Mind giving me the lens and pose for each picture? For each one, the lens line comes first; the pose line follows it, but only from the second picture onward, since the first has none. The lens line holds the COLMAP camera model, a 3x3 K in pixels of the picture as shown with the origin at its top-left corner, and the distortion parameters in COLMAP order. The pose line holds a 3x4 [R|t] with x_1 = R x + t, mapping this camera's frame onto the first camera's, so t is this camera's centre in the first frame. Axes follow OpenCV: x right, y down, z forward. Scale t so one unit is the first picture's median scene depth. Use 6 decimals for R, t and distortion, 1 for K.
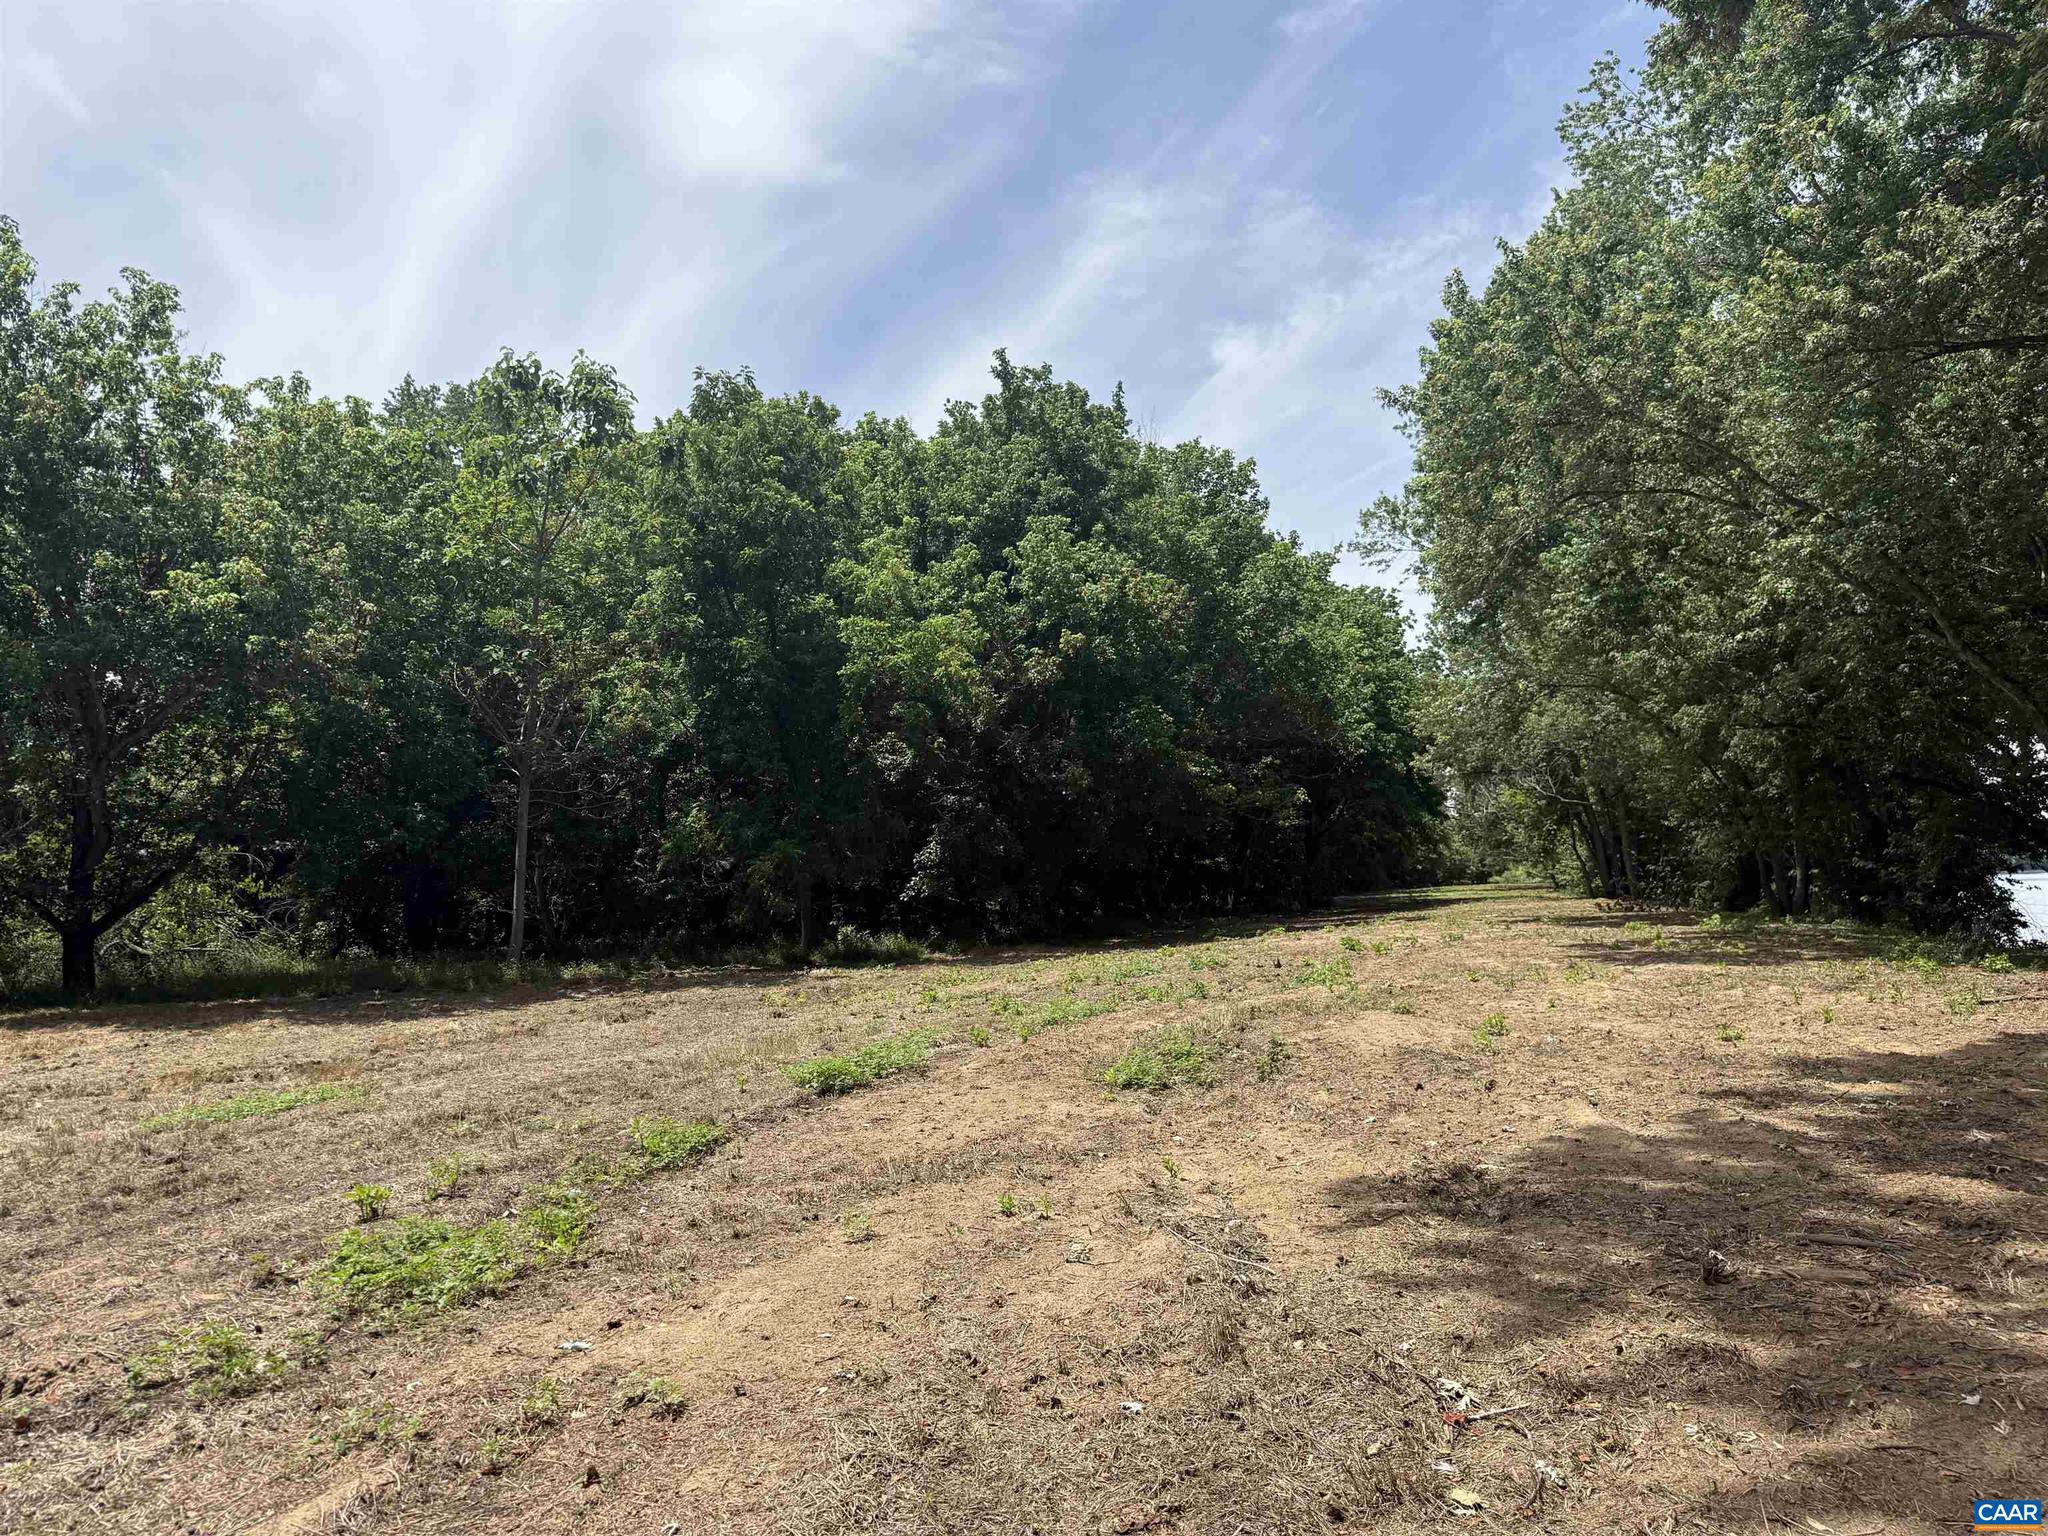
lens RADIAL K [[1427.7, 0, 1030.5], [0, 1427.7, 761.9], [0, 0, 1]] dist [0.113192, -0.168099]
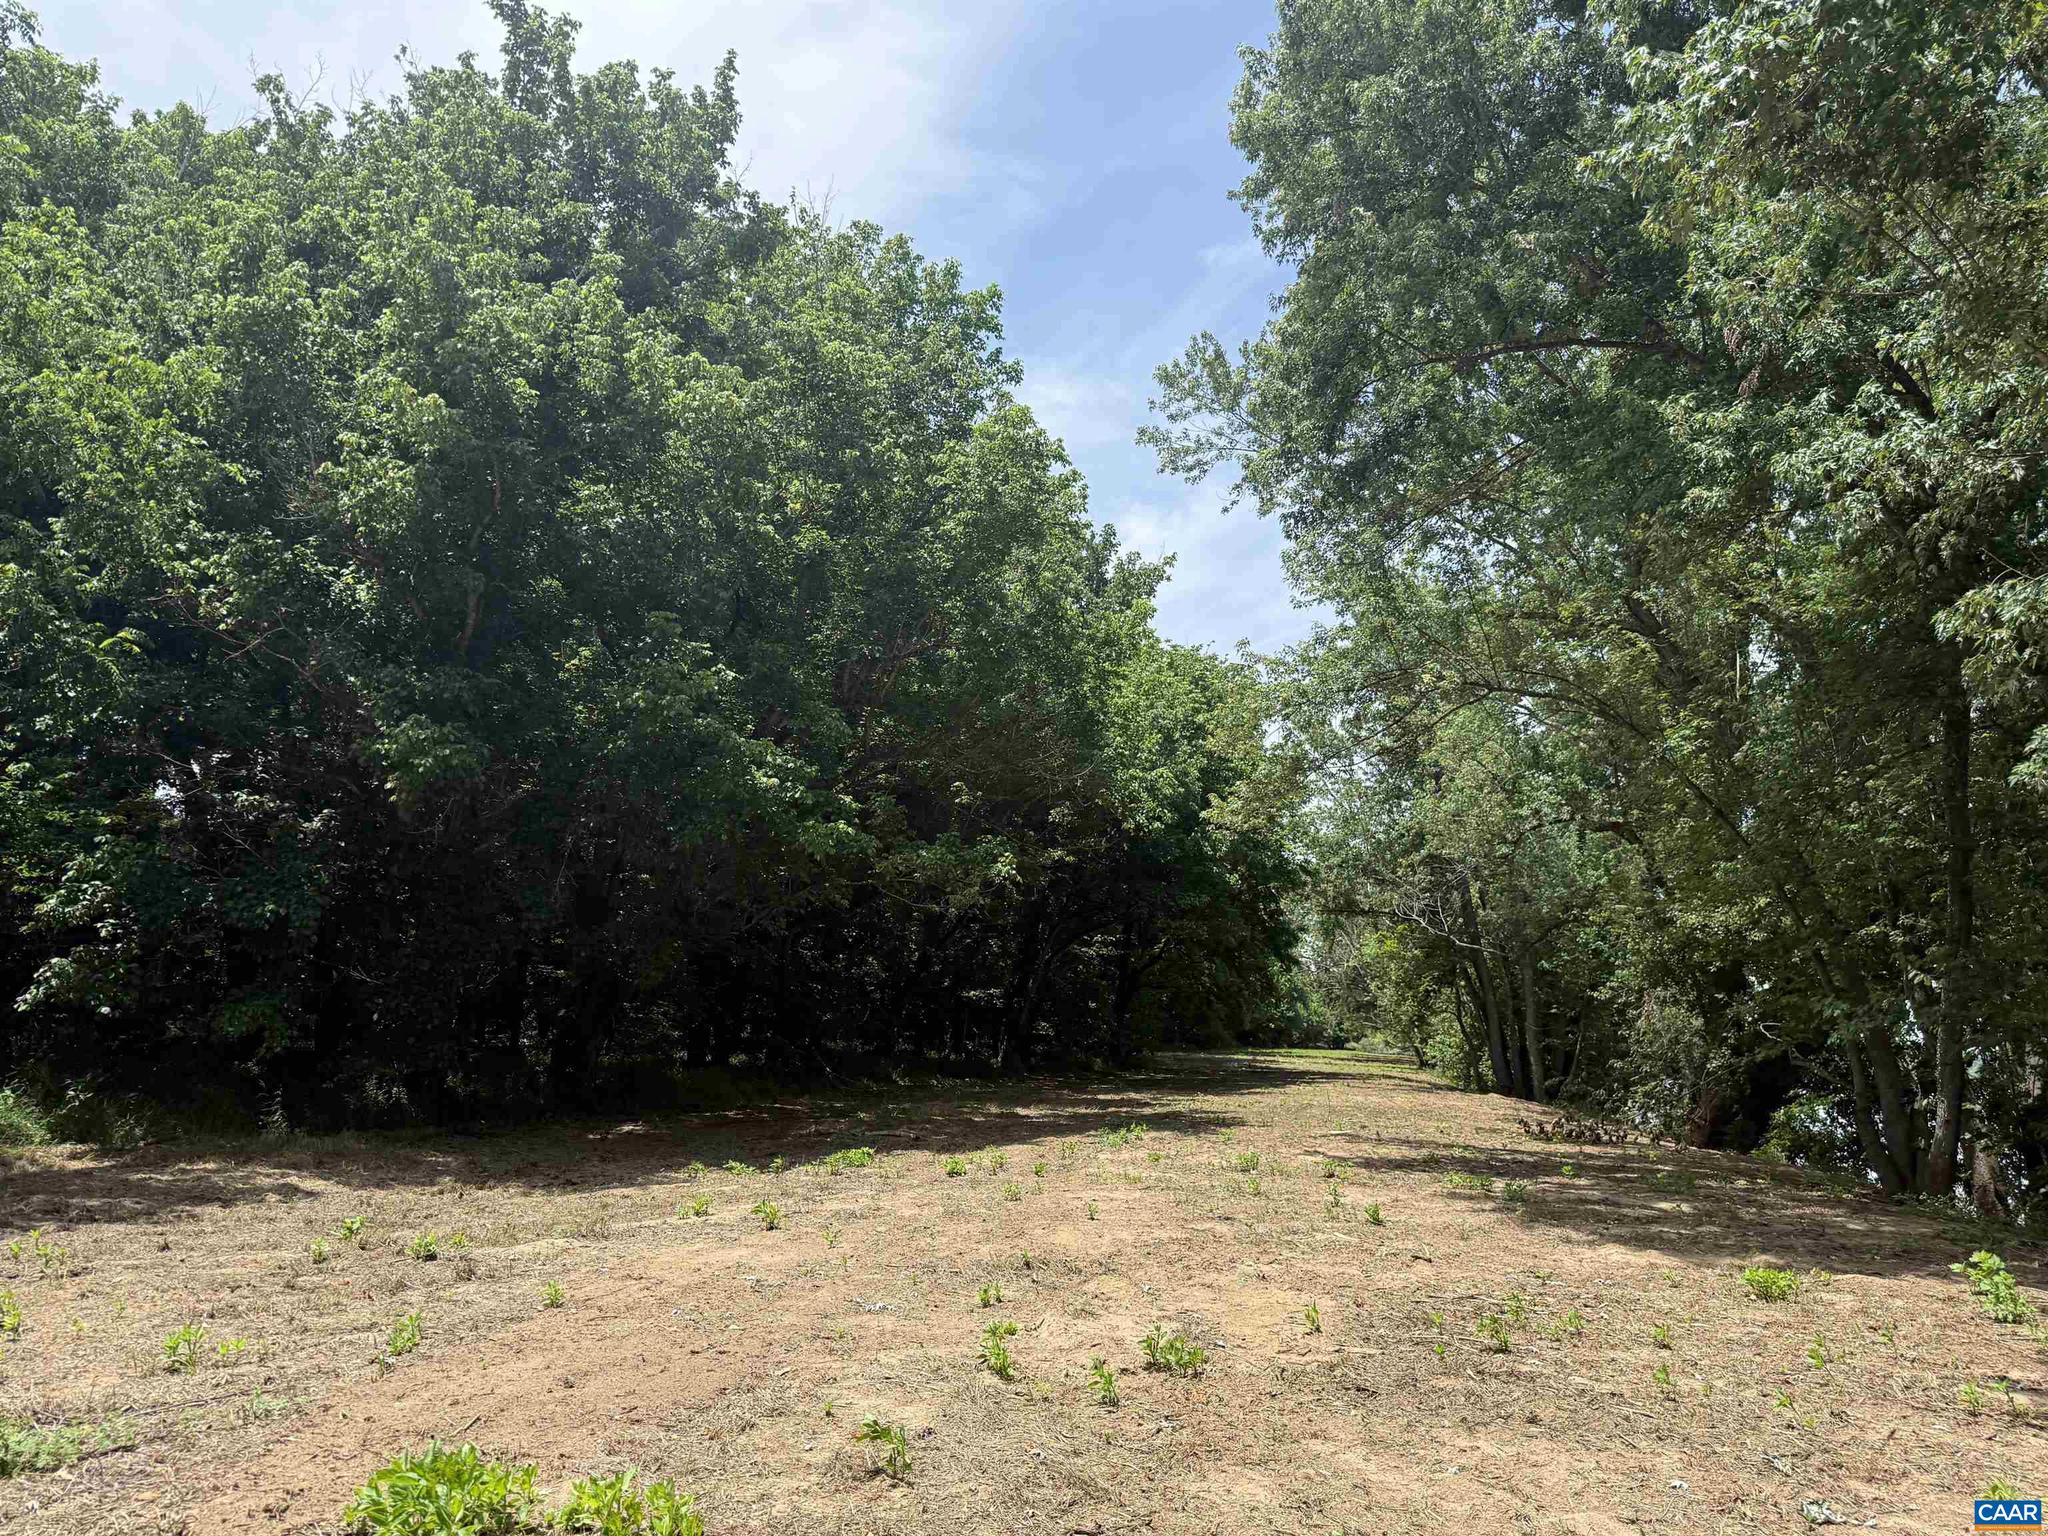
lens RADIAL K [[1427.7, 0, 1030.5], [0, 1427.7, 761.9], [0, 0, 1]] dist [0.113192, -0.168099]
pose [[0.991835, 0.101660, 0.077001, 0.087971], [-0.094377, 0.991188, -0.092953, 0.018907], [-0.085772, 0.084927, 0.992689, 0.271747]]
